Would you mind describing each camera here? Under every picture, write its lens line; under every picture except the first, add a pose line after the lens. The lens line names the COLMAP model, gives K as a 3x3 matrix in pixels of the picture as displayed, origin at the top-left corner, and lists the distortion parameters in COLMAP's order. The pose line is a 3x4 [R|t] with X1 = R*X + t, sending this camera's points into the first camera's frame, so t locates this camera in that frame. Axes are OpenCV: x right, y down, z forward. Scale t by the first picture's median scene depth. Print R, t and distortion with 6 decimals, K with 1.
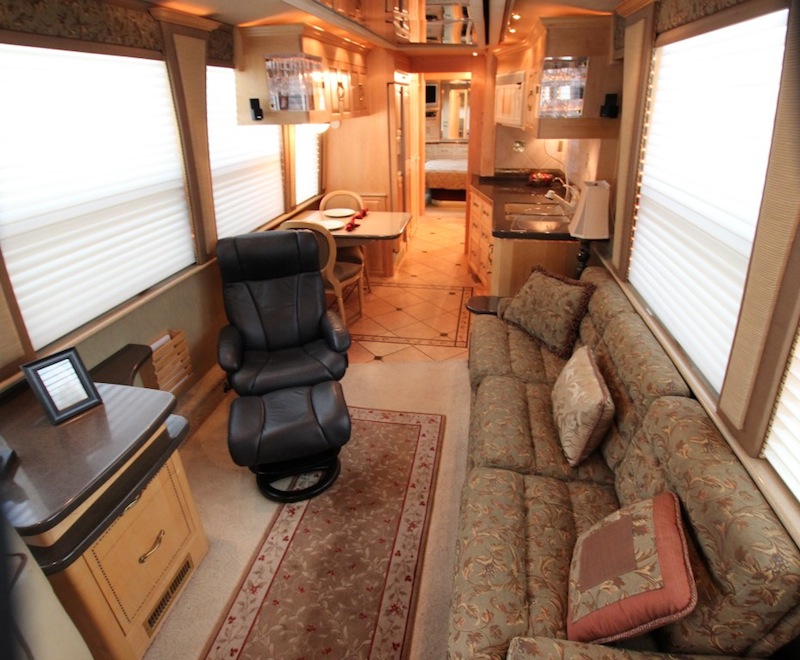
lens RADIAL K [[503.3, 0, 418.0], [0, 503.3, 321.3], [0, 0, 1]] dist [0.018007, -0.020730]
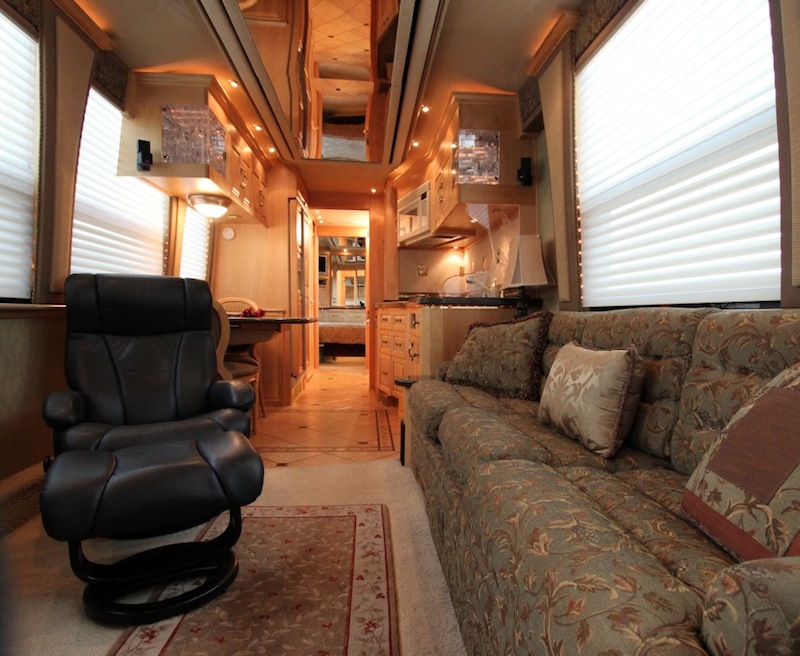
lens RADIAL K [[503.3, 0, 427.1], [0, 503.3, 334.0], [0, 0, 1]] dist [0.018007, -0.020730]
pose [[0.967086, 0.001072, 0.254448, -0.081751], [0.096863, 0.923150, -0.372038, 0.259176], [-0.235293, 0.384440, 0.892661, 0.259505]]
